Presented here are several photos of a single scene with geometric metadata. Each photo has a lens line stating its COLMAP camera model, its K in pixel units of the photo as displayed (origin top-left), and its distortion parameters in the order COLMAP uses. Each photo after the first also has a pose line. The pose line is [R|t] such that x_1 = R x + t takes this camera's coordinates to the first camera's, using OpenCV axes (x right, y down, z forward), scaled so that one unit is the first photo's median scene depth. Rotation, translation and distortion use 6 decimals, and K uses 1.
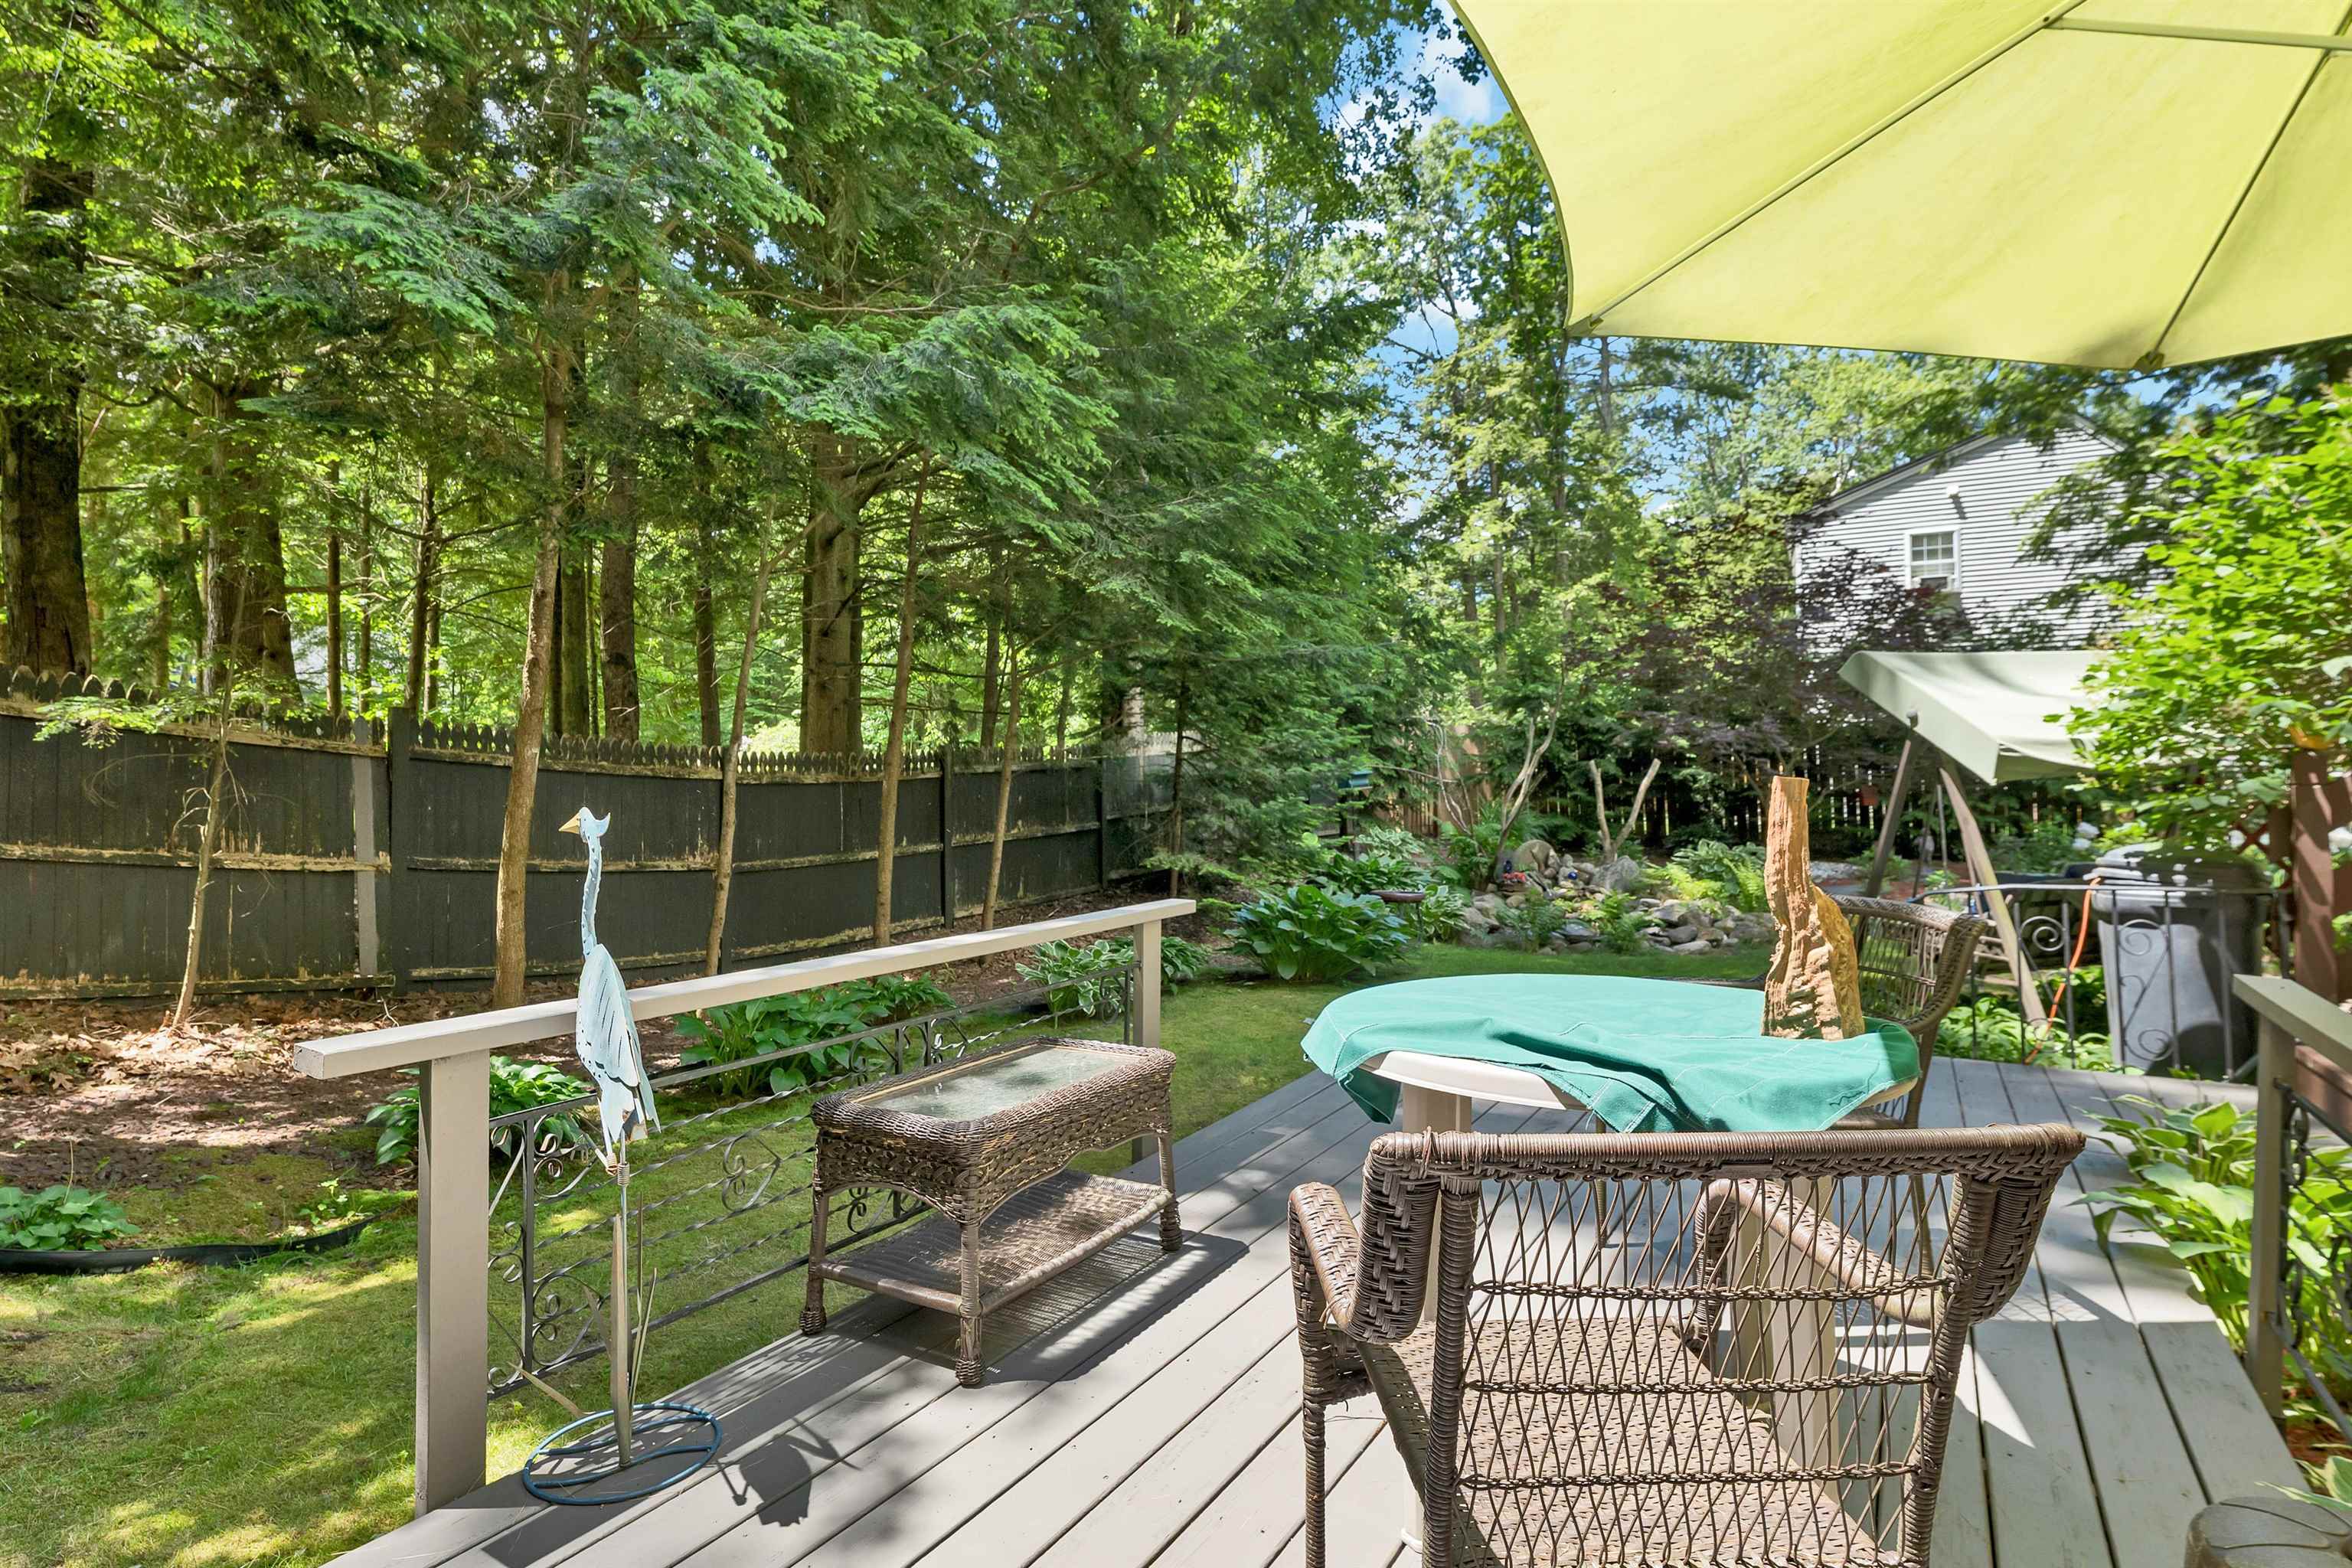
lens RADIAL K [[1203.1, 0, 1176.0], [0, 1203.1, 784.0], [0, 0, 1]] dist [0.001038, 0.001155]
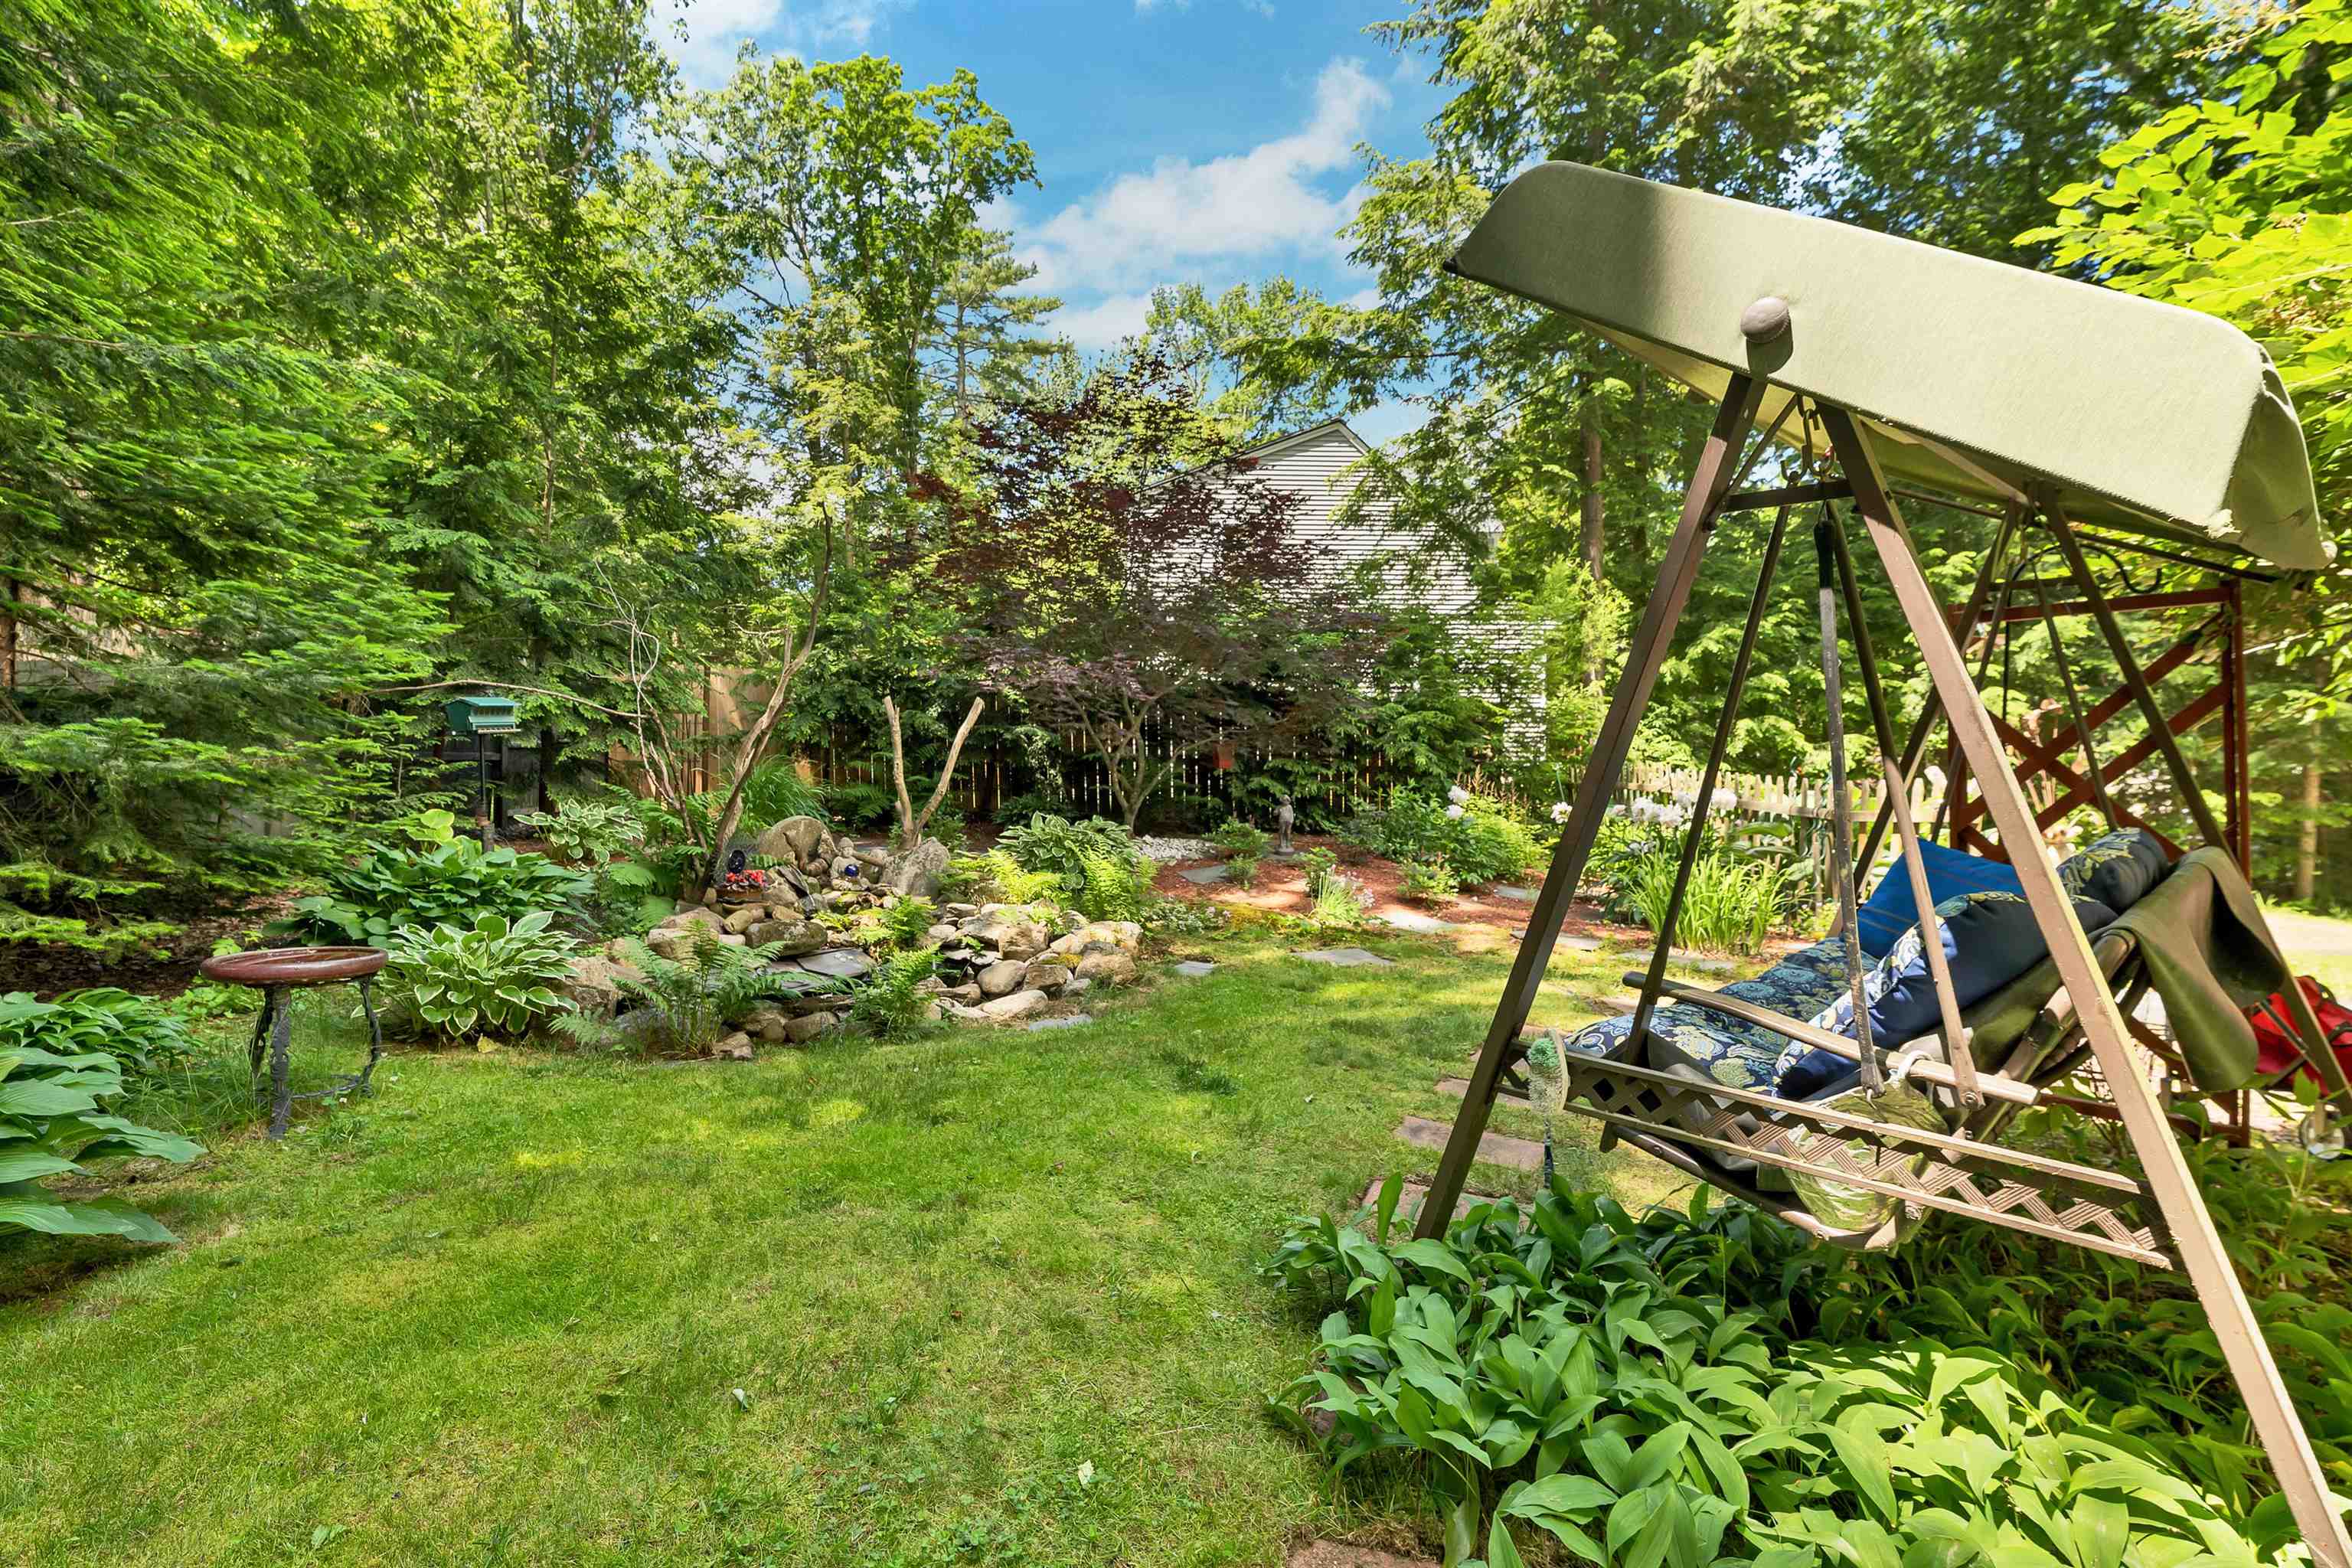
lens RADIAL K [[1049.8, 0, 1166.0], [0, 1049.8, 793.4], [0, 0, 1]] dist [0.000543, 0.000347]
pose [[0.862459, -0.001173, 0.506125, 0.187981], [-0.011619, 0.999688, 0.022116, 0.020147], [-0.505993, -0.024954, 0.862177, 0.423921]]
